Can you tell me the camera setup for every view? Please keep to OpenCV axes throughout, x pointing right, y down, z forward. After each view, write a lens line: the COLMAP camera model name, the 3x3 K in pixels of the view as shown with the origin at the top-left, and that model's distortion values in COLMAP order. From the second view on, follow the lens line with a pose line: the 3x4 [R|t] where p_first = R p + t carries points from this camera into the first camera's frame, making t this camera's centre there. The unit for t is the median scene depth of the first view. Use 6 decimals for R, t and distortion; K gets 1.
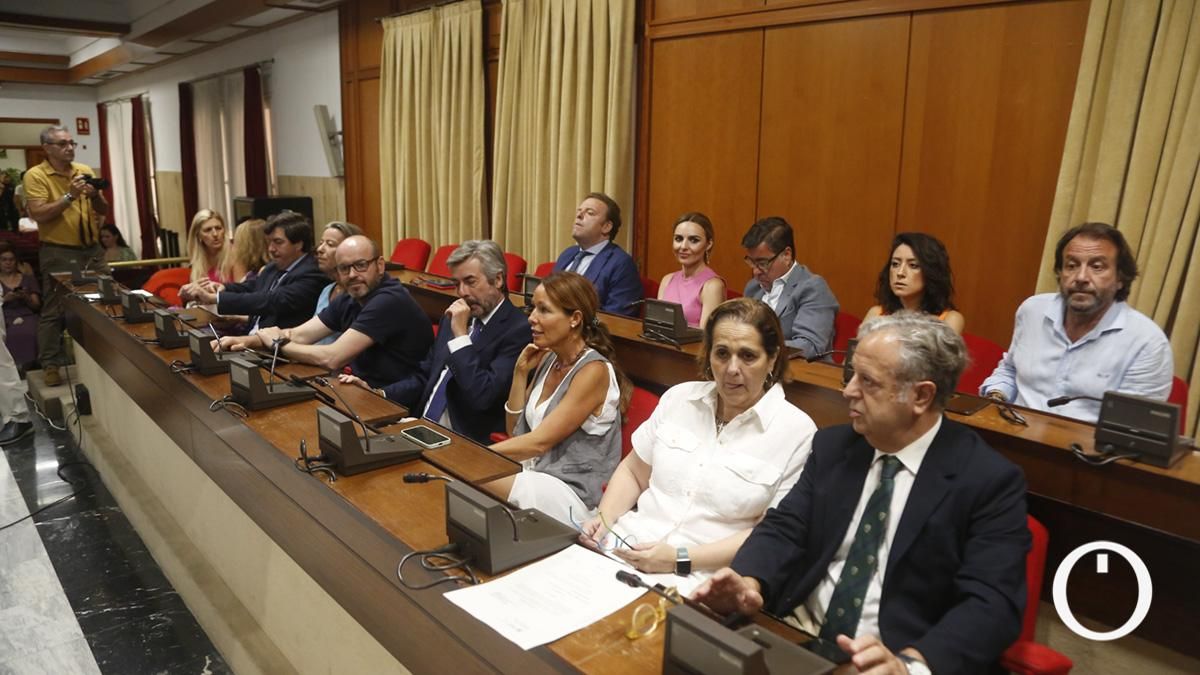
lens RADIAL K [[820.2, 0, 600.0], [0, 820.2, 337.5], [0, 0, 1]] dist [-0.120599, 0.074755]
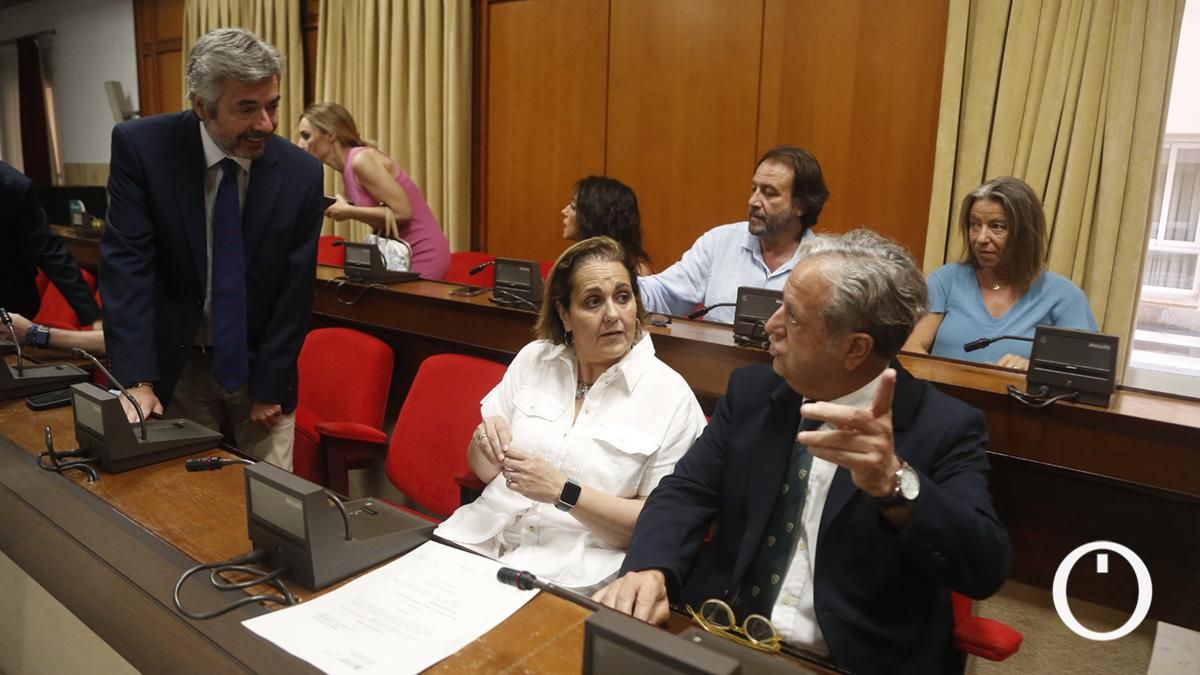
lens RADIAL K [[820.2, 0, 600.0], [0, 820.2, 337.5], [0, 0, 1]] dist [-0.120599, 0.074755]
pose [[0.979056, -0.027694, 0.201698, -0.020498], [0.029273, 0.999560, -0.004846, 0.069157], [-0.201475, 0.010649, 0.979436, 0.217397]]
